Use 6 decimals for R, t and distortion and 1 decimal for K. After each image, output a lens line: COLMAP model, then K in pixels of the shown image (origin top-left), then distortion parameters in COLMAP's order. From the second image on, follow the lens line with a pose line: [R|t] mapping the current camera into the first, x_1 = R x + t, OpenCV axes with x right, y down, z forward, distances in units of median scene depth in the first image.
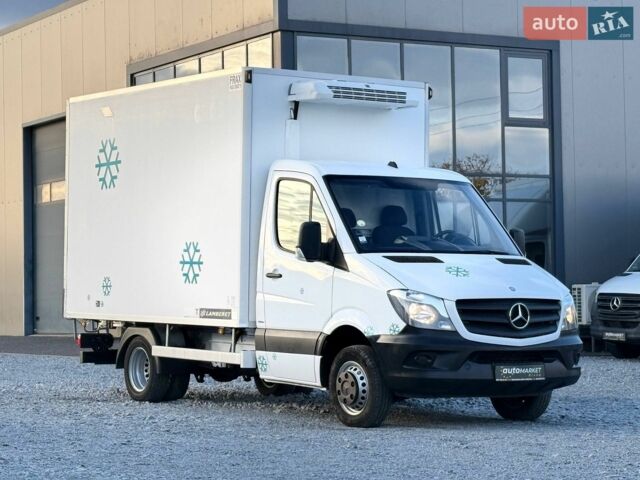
lens RADIAL K [[1711.7, 0, 320.0], [0, 1711.7, 240.0], [0, 0, 1]] dist [0.096663, 0.173174]
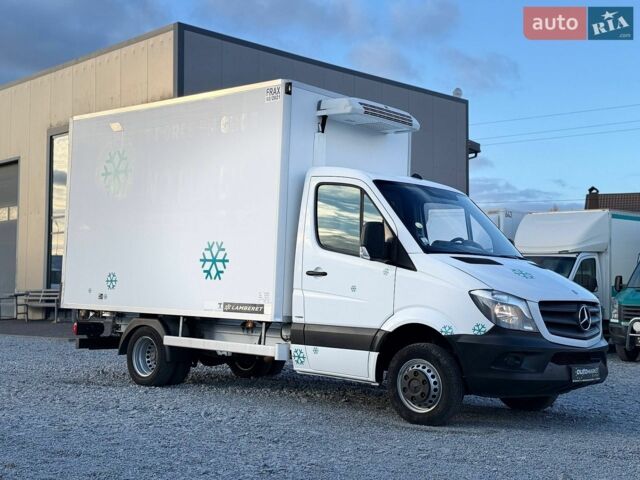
lens RADIAL K [[886.2, 0, 314.6], [0, 886.2, 234.8], [0, 0, 1]] dist [0.128355, -0.003357]
pose [[0.969101, 0.037898, 0.243737, -0.160706], [-0.029483, 0.998840, -0.038082, 0.017584], [-0.244898, 0.029719, 0.969093, 0.462029]]
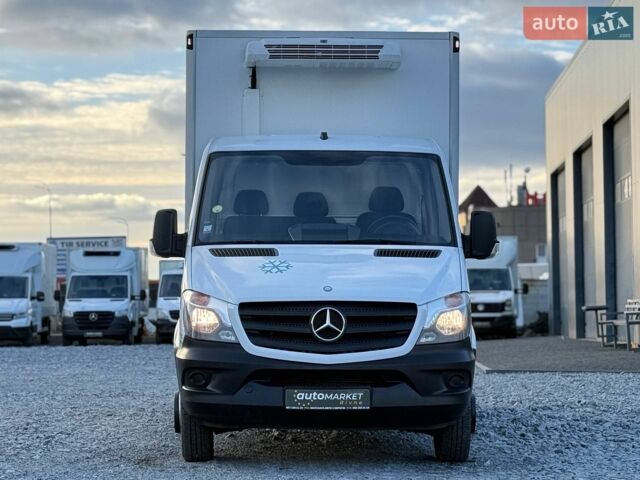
lens RADIAL K [[1641.7, 0, 320.0], [0, 1641.7, 240.0], [0, 0, 1]] dist [0.101375, 0.267845]
pose [[0.841941, -0.020147, -0.539193, 0.458901], [0.017712, 0.999796, -0.009701, 0.012638], [0.539278, -0.001382, 0.842127, 0.348210]]
